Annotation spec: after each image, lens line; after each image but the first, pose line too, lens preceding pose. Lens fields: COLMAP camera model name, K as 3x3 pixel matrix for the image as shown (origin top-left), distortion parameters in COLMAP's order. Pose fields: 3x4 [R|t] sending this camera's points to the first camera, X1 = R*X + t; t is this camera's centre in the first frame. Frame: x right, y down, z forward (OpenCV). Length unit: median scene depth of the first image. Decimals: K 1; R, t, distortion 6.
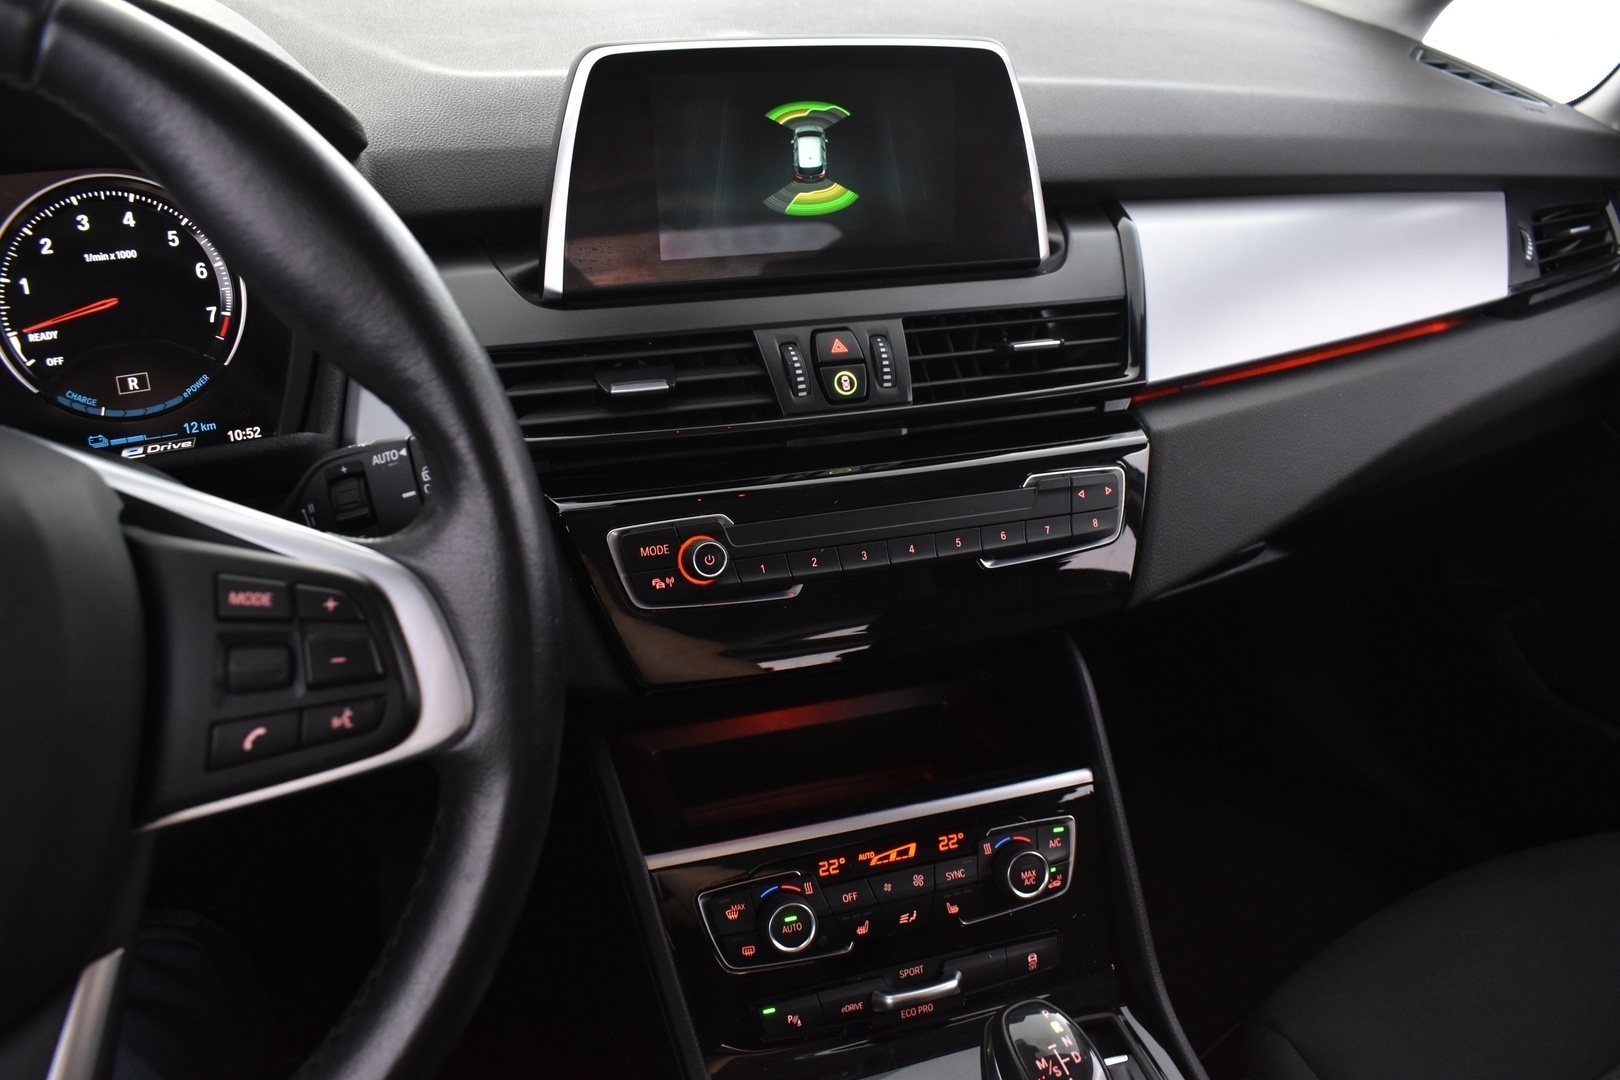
lens RADIAL K [[1249.7, 0, 815.9], [0, 1249.7, 541.0], [0, 0, 1]] dist [-0.099636, -0.000362]
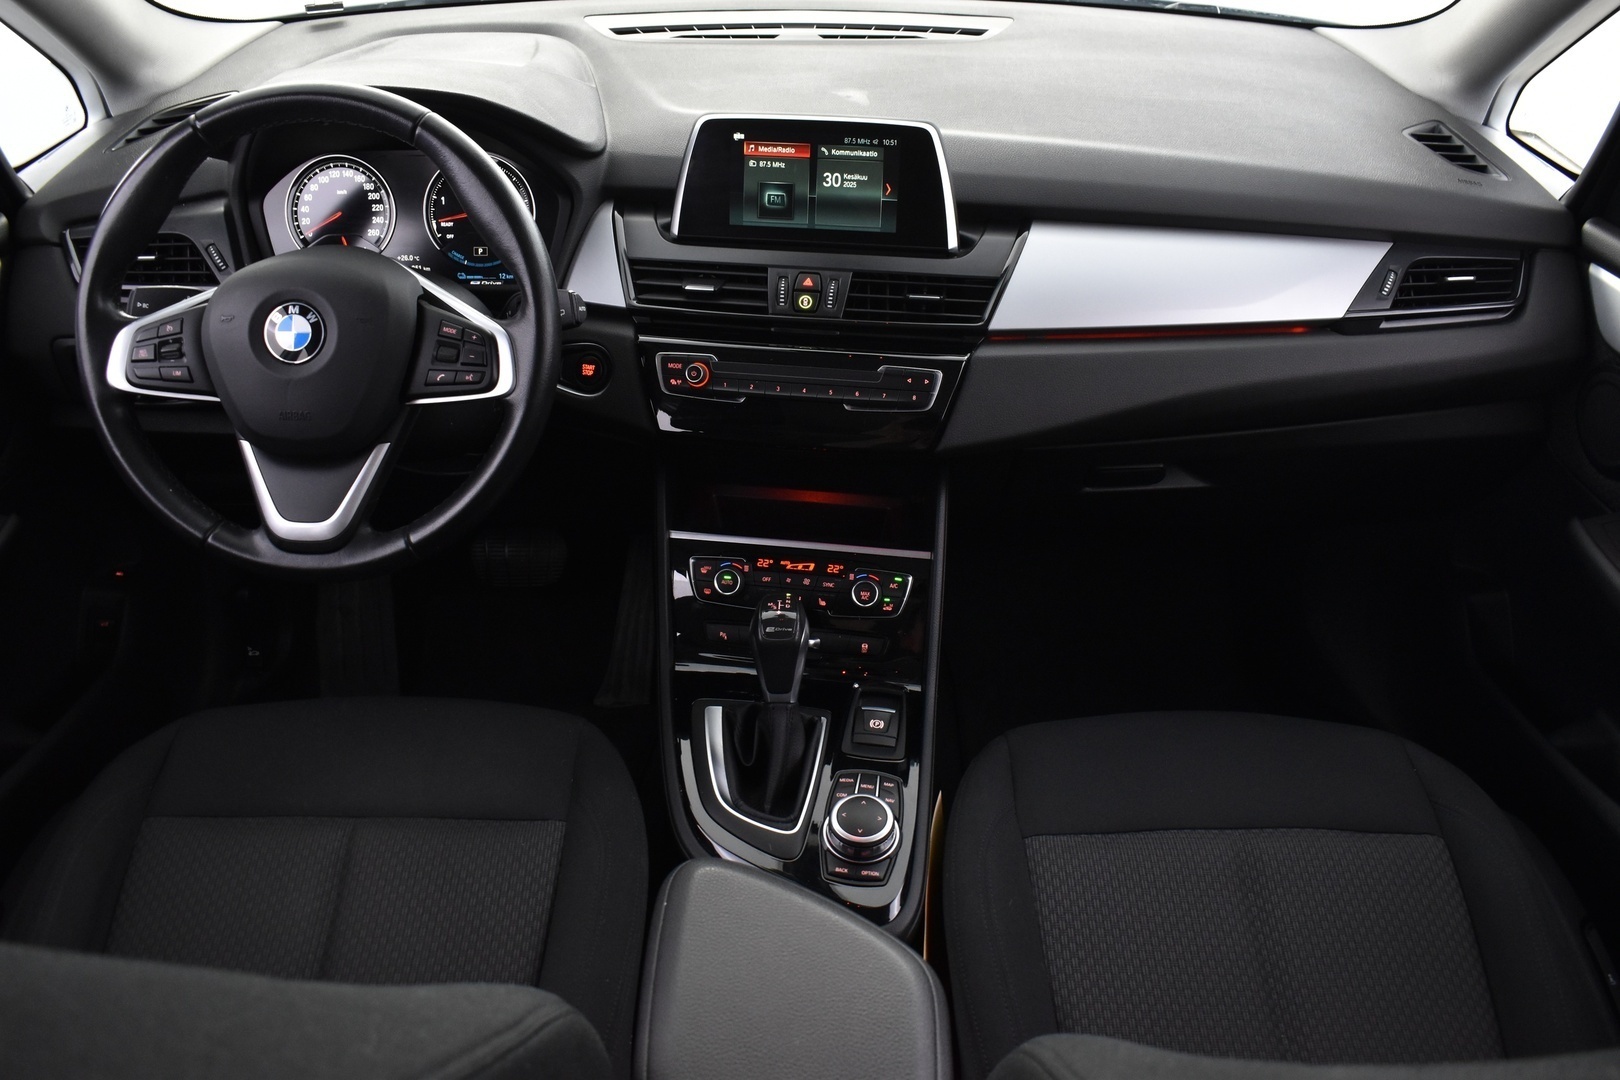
lens RADIAL K [[1328.7, 0, 806.3], [0, 1328.7, 538.5], [0, 0, 1]] dist [-0.099194, -0.000206]
pose [[0.898375, 0.211055, -0.385200, 0.893071], [-0.195525, 0.977467, 0.079553, 0.064555], [0.393310, 0.003848, 0.919398, -0.854133]]
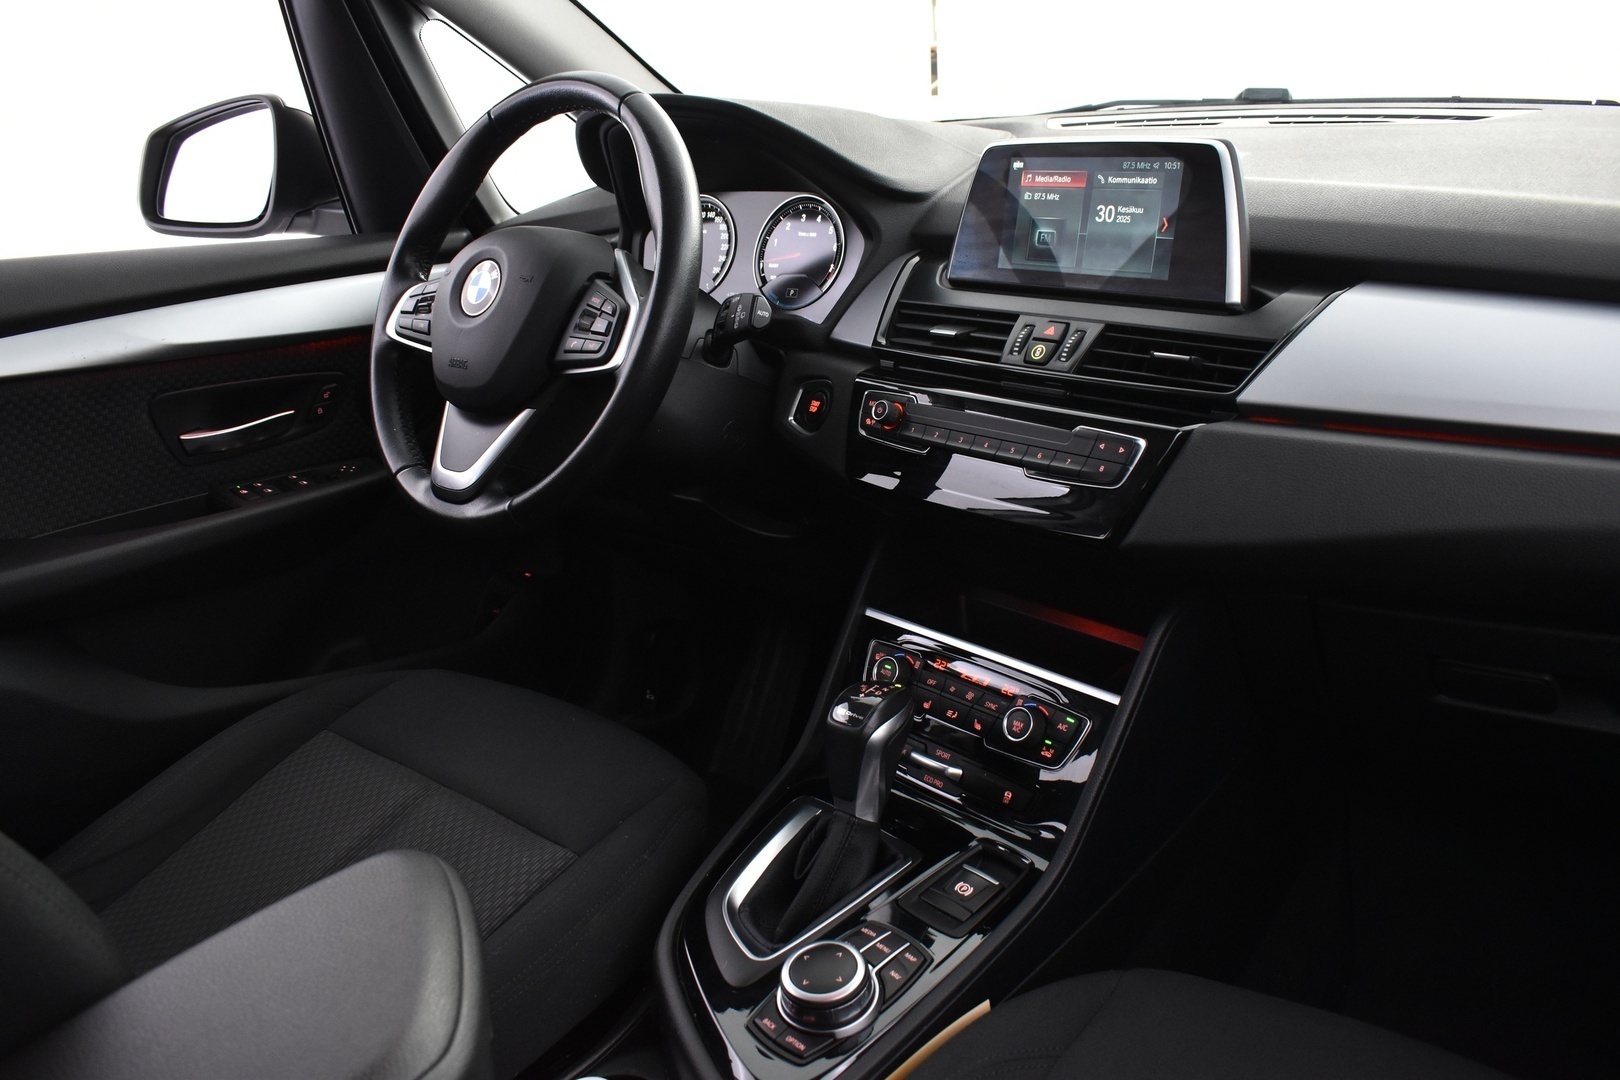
lens RADIAL K [[1249.7, 0, 805.3], [0, 1249.7, 544.8], [0, 0, 1]] dist [-0.099636, -0.000362]
pose [[0.409051, 0.251242, -0.877243, 1.336479], [-0.390337, 0.917132, 0.080656, 0.080356], [0.824812, 0.309428, 0.473223, 0.122714]]
